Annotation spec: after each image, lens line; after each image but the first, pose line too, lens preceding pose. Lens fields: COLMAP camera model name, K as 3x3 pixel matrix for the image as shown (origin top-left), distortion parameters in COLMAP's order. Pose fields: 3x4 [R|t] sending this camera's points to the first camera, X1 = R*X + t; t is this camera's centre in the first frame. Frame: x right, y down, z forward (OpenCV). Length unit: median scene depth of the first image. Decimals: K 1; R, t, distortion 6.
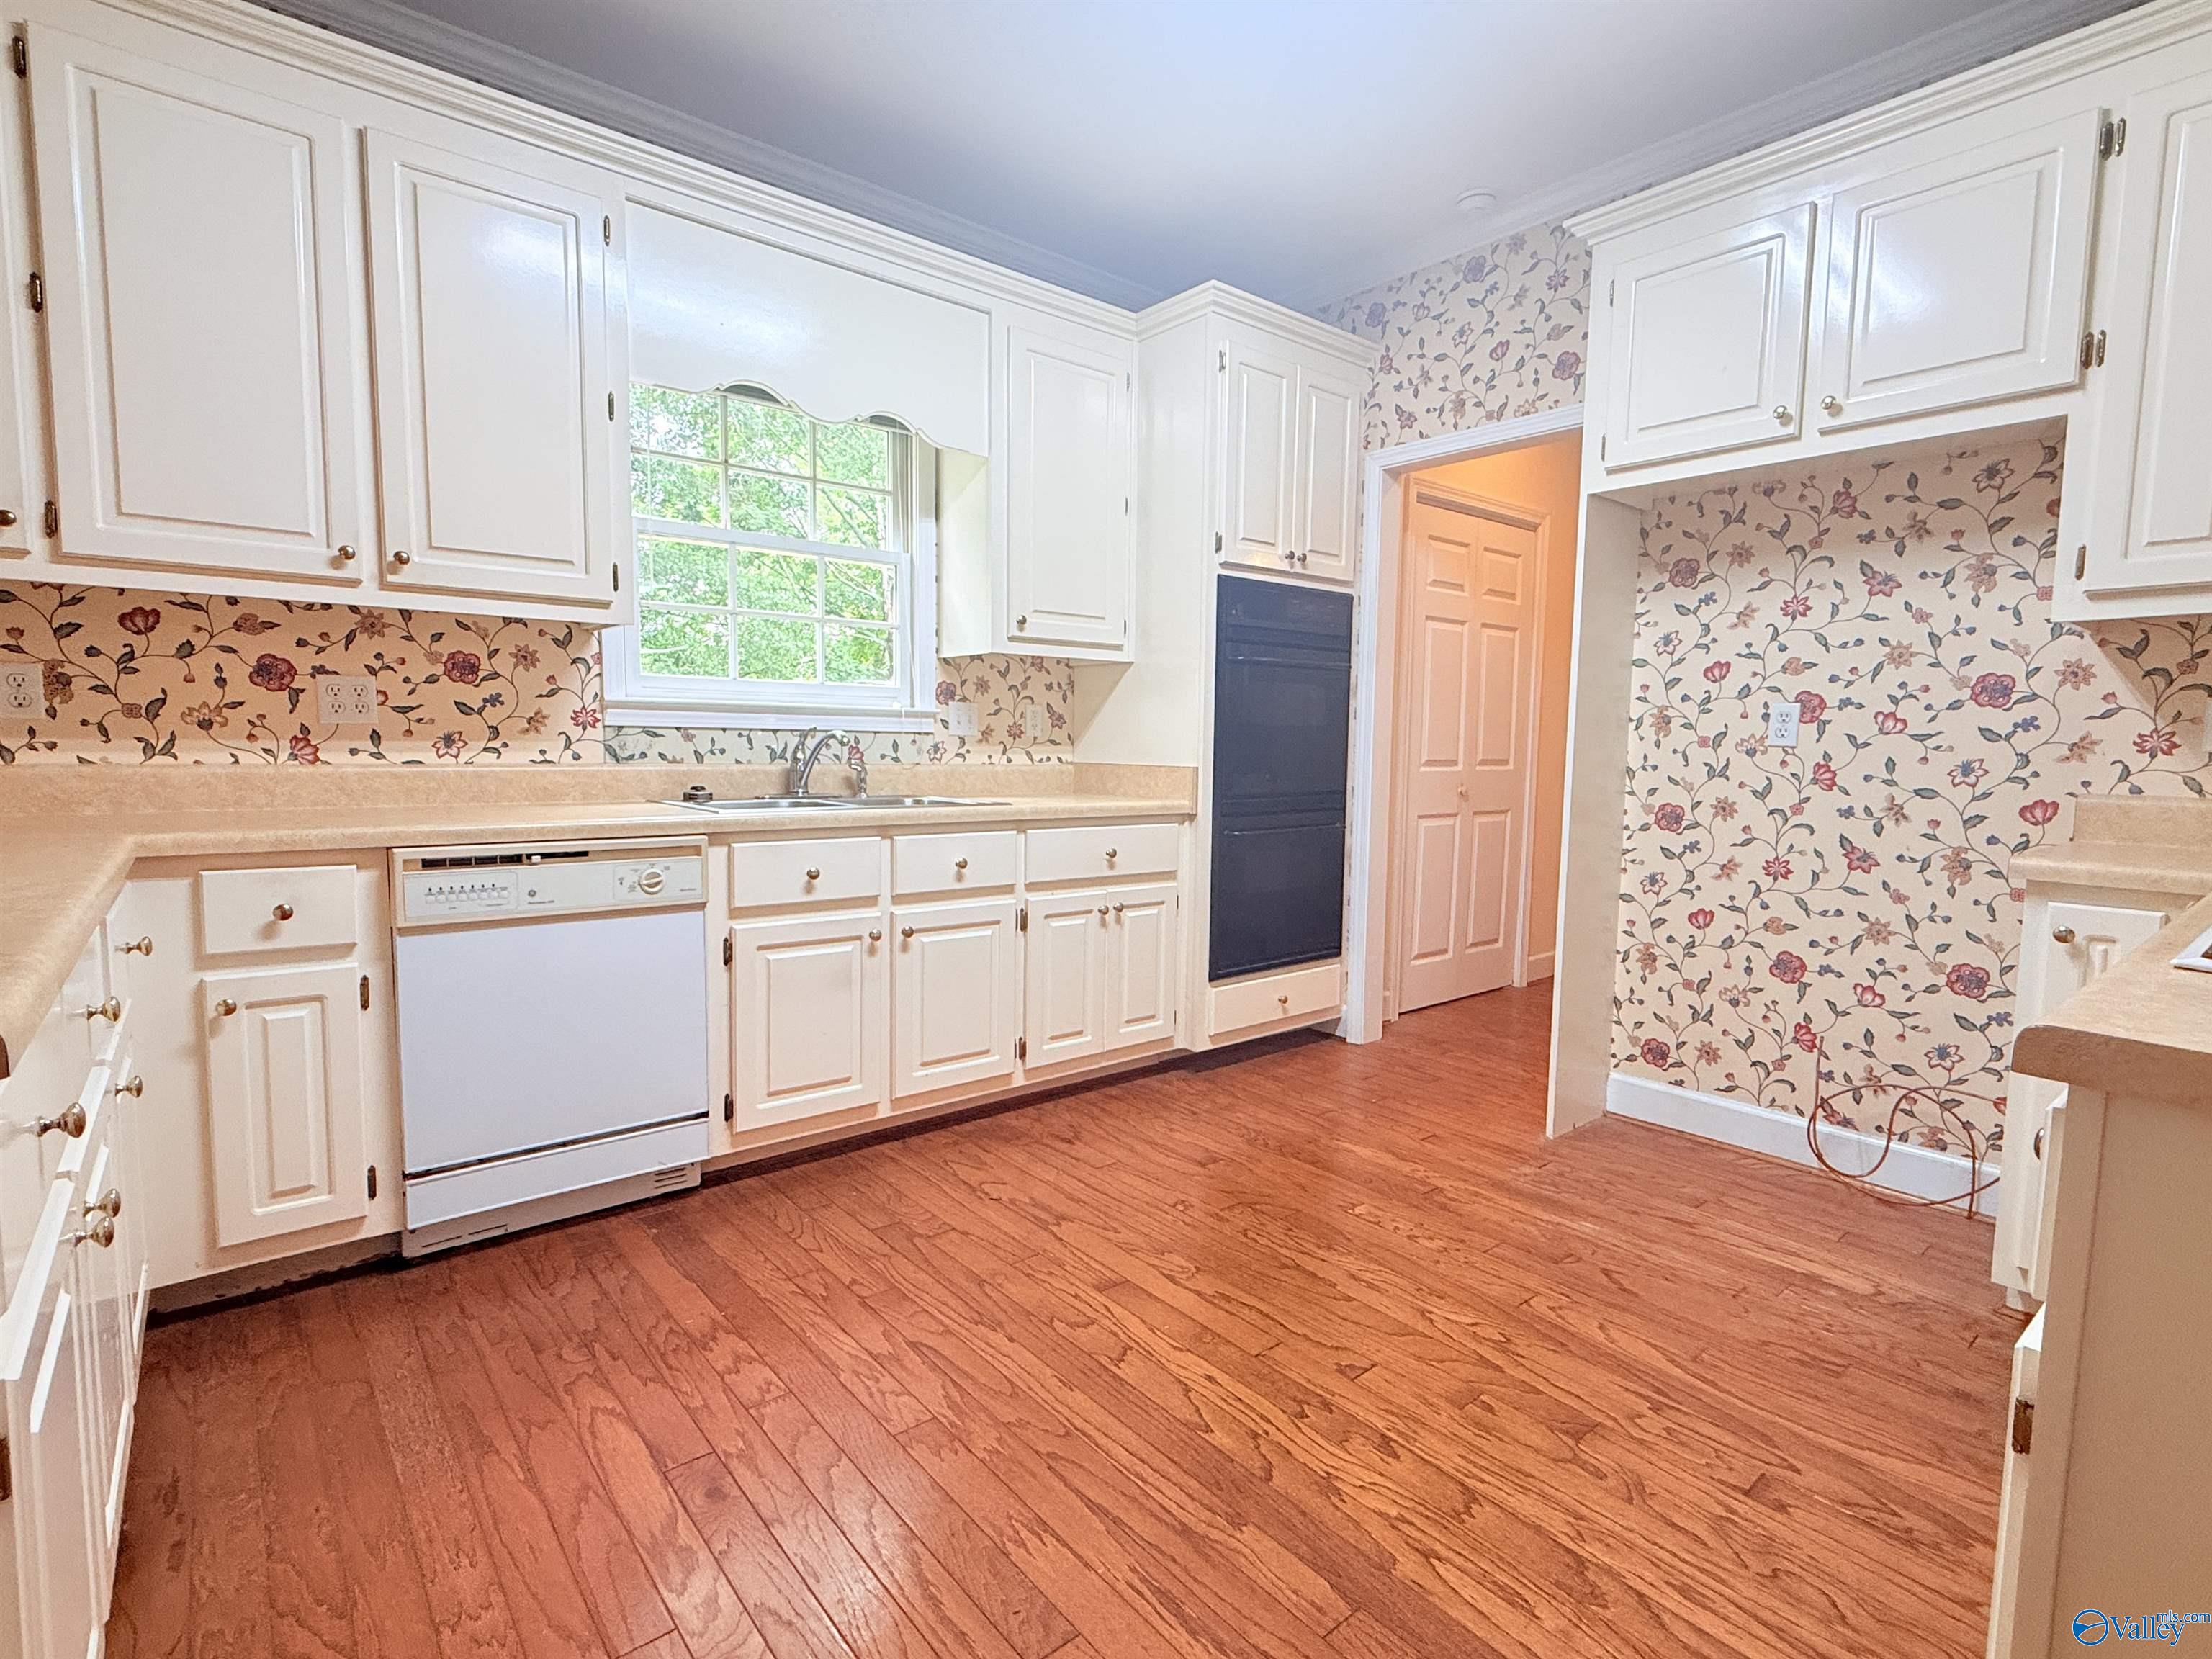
lens RADIAL K [[1071.6, 0, 1107.8], [0, 1071.6, 832.5], [0, 0, 1]] dist [0.002451, 0.000195]
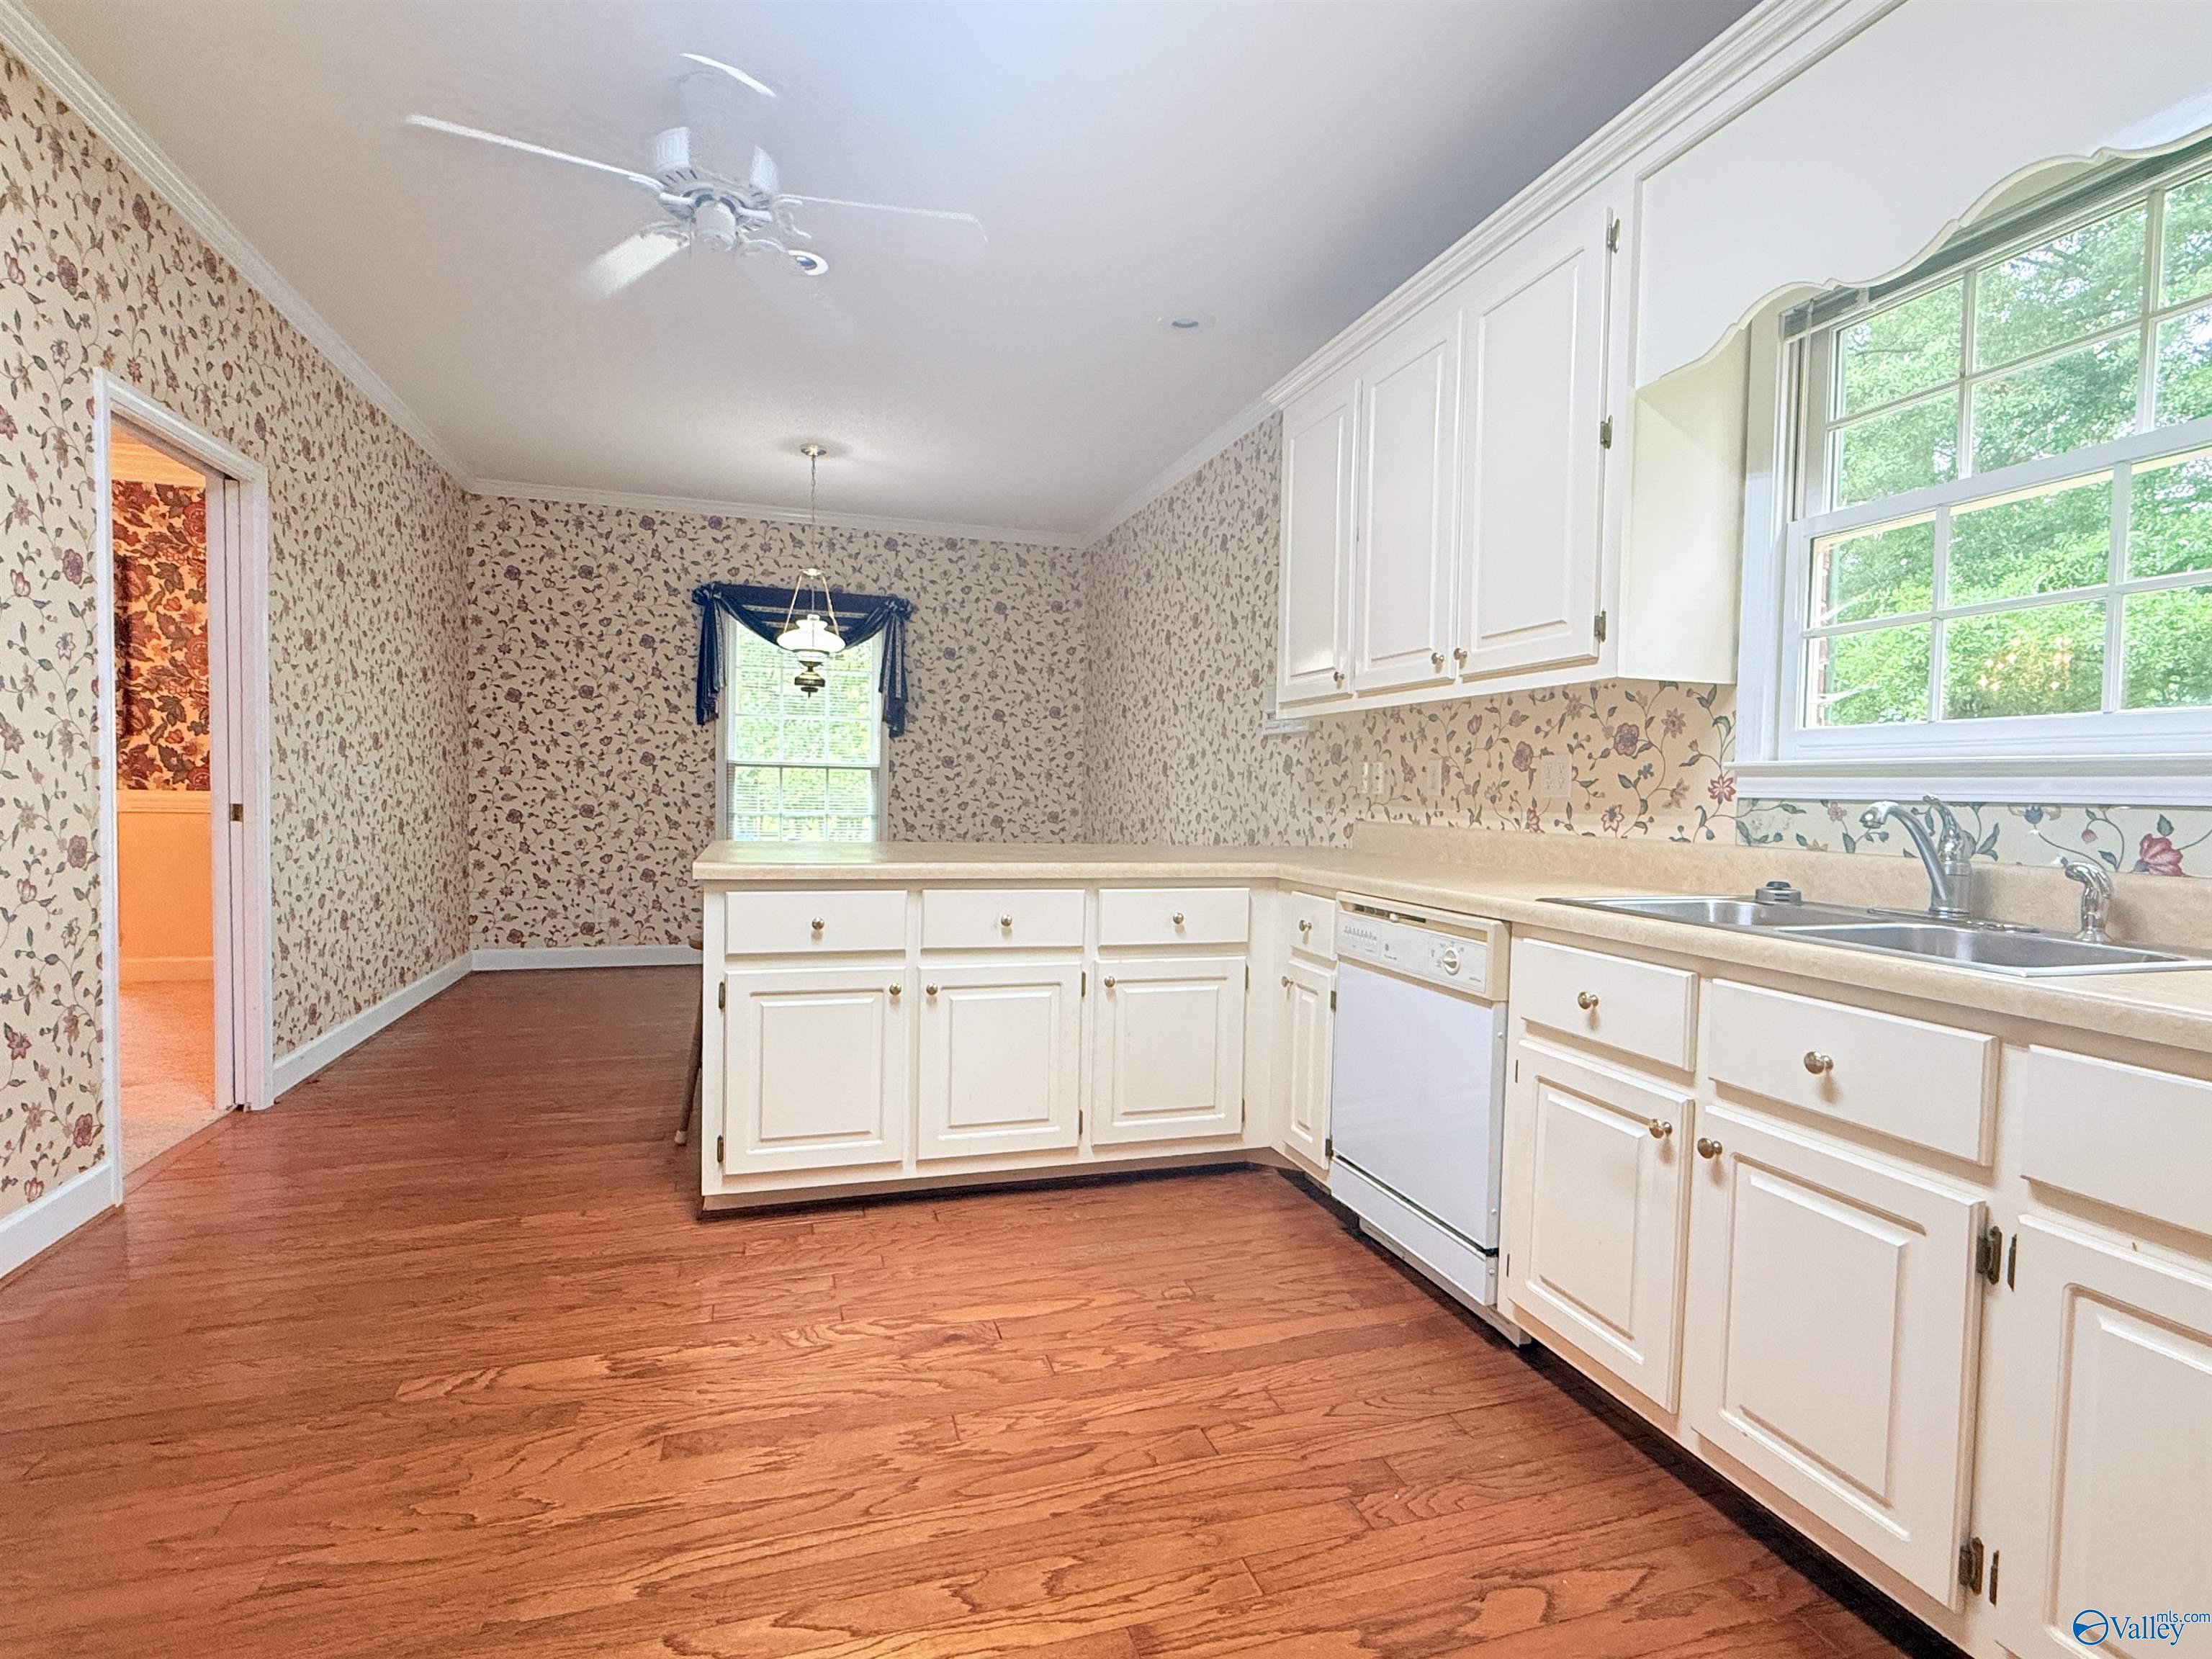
lens RADIAL K [[1072.5, 0, 1108.0], [0, 1072.5, 836.7], [0, 0, 1]] dist [0.000045, 0.000235]
pose [[-0.374660, 0.017704, -0.926993, 0.467348], [-0.105740, 0.992478, 0.061692, -0.074375], [0.921113, 0.121134, -0.369970, 0.910877]]
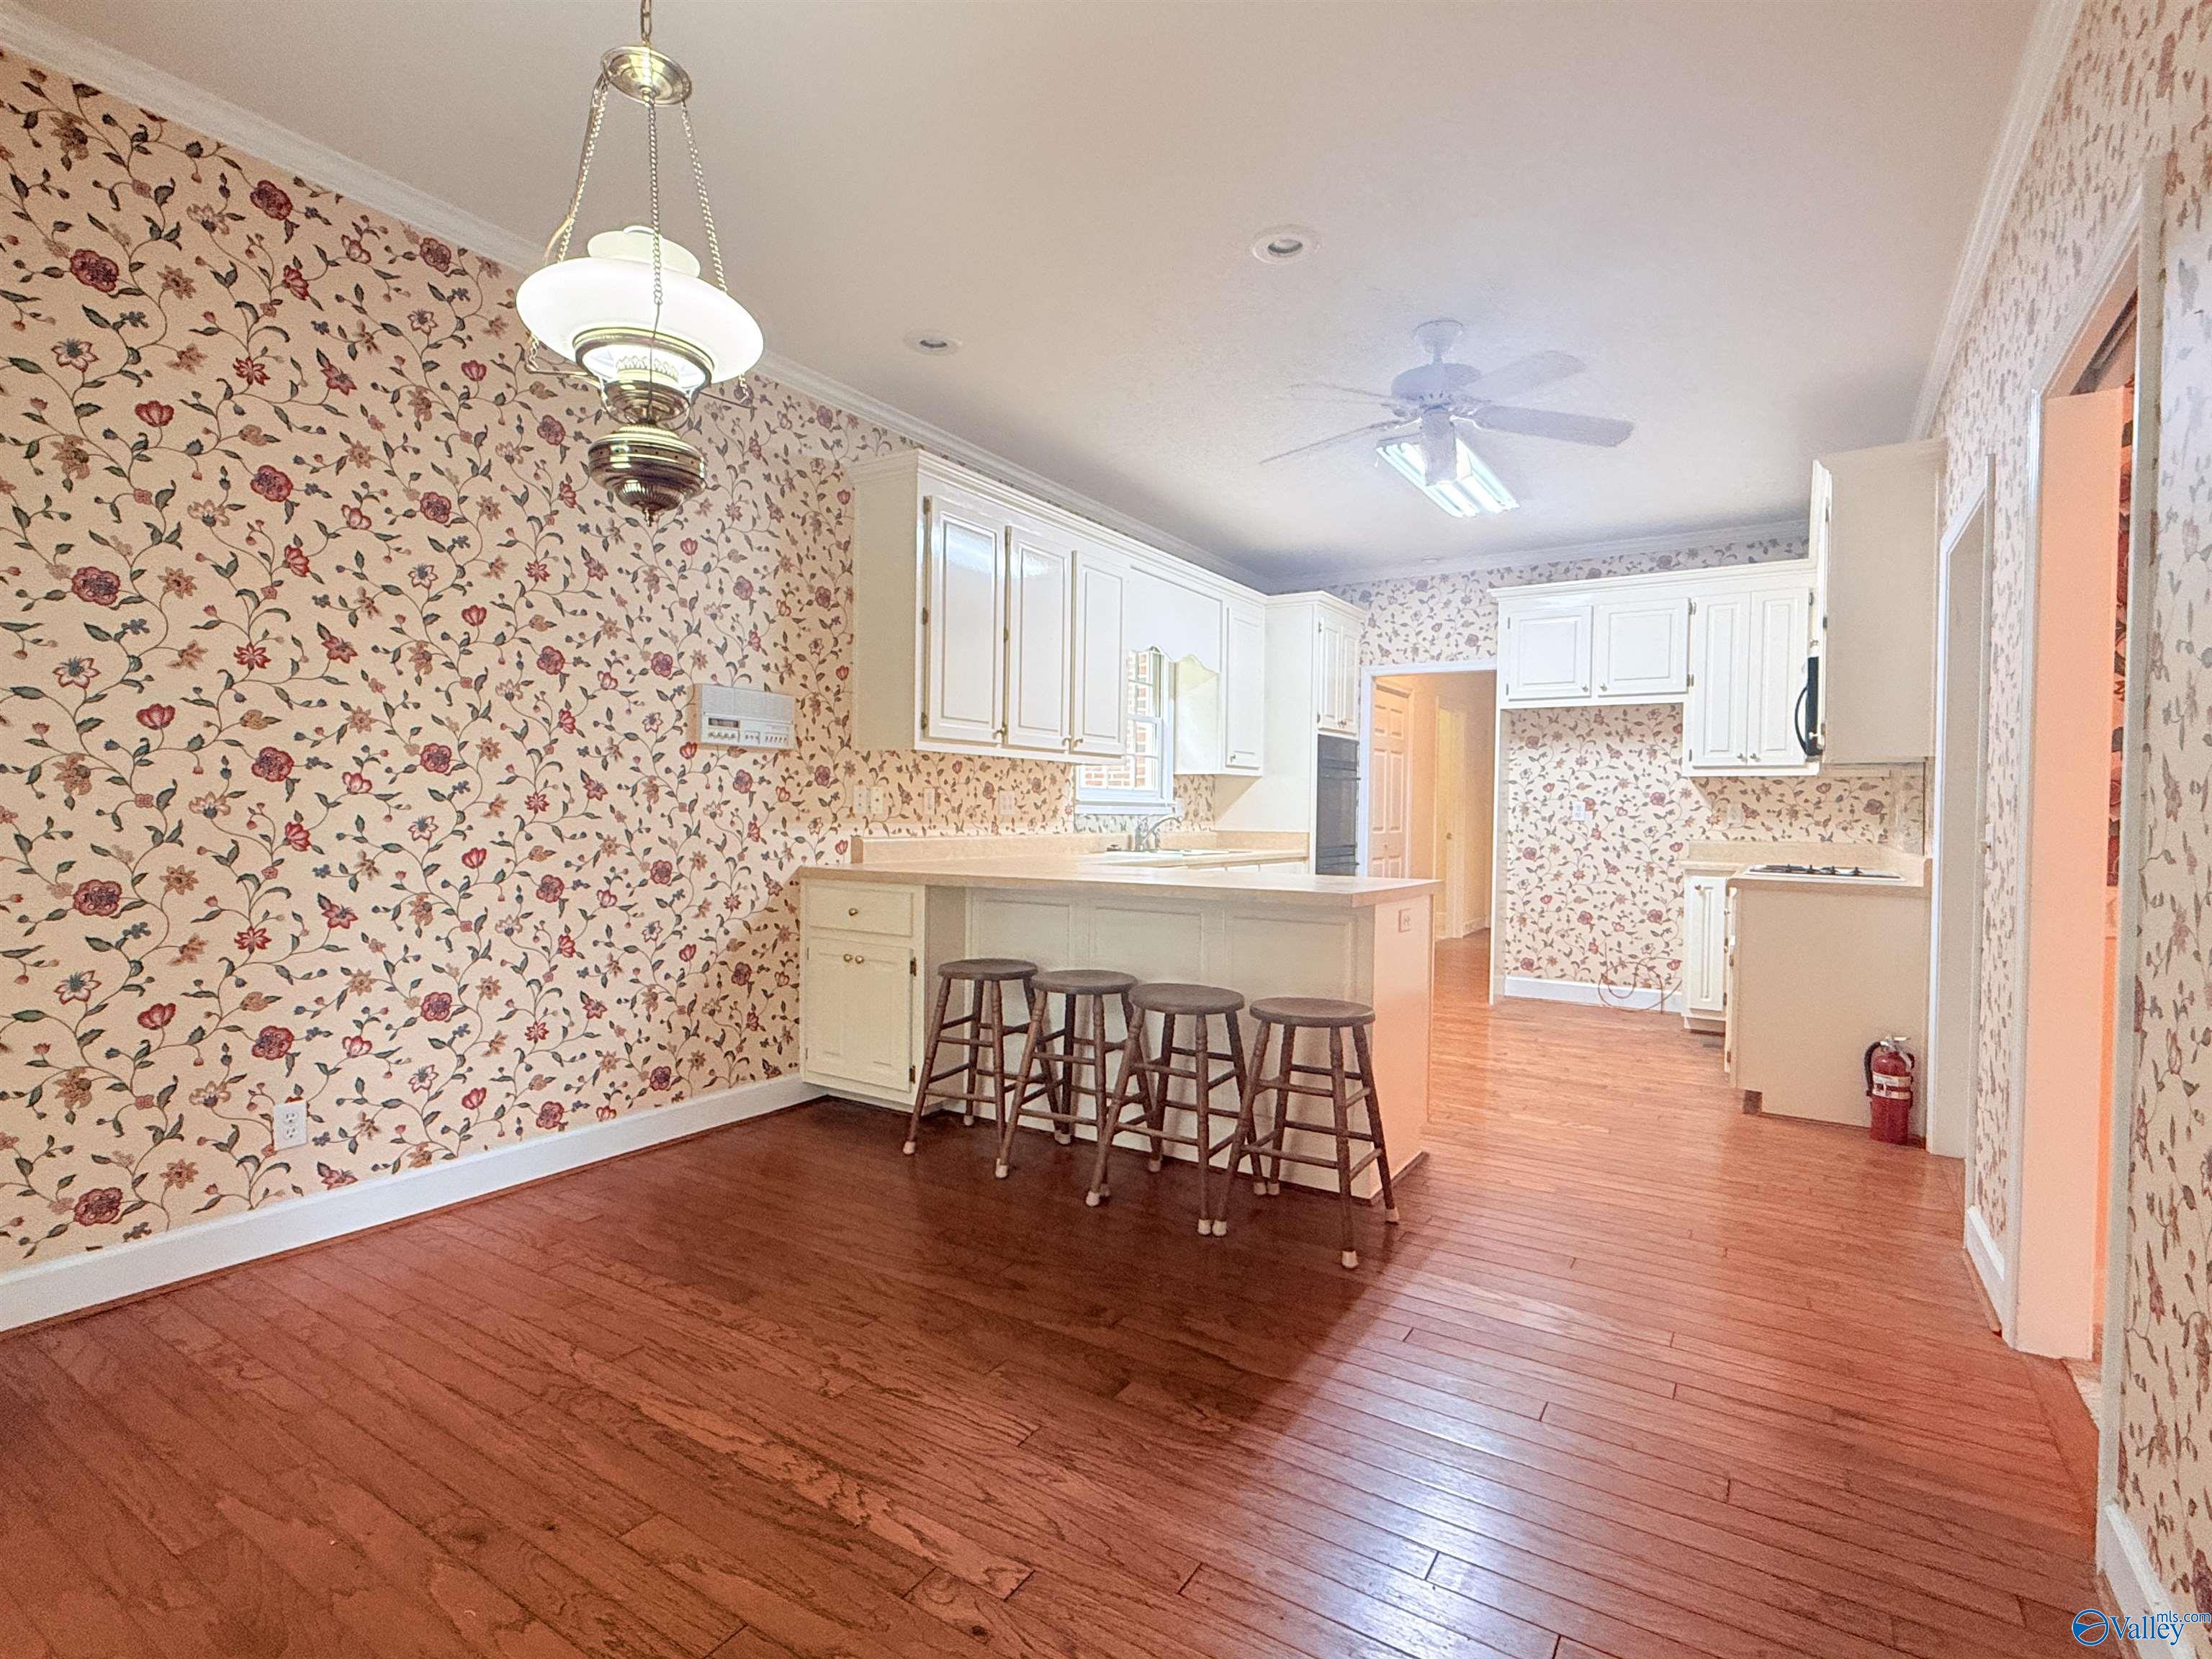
lens RADIAL K [[1072.5, 0, 1108.0], [0, 1072.5, 836.7], [0, 0, 1]] dist [0.000045, 0.000235]
pose [[0.952148, -0.010479, 0.305459, -1.051108], [0.028064, 0.998188, -0.053234, 0.047979], [-0.304348, 0.059259, 0.950716, -0.888490]]
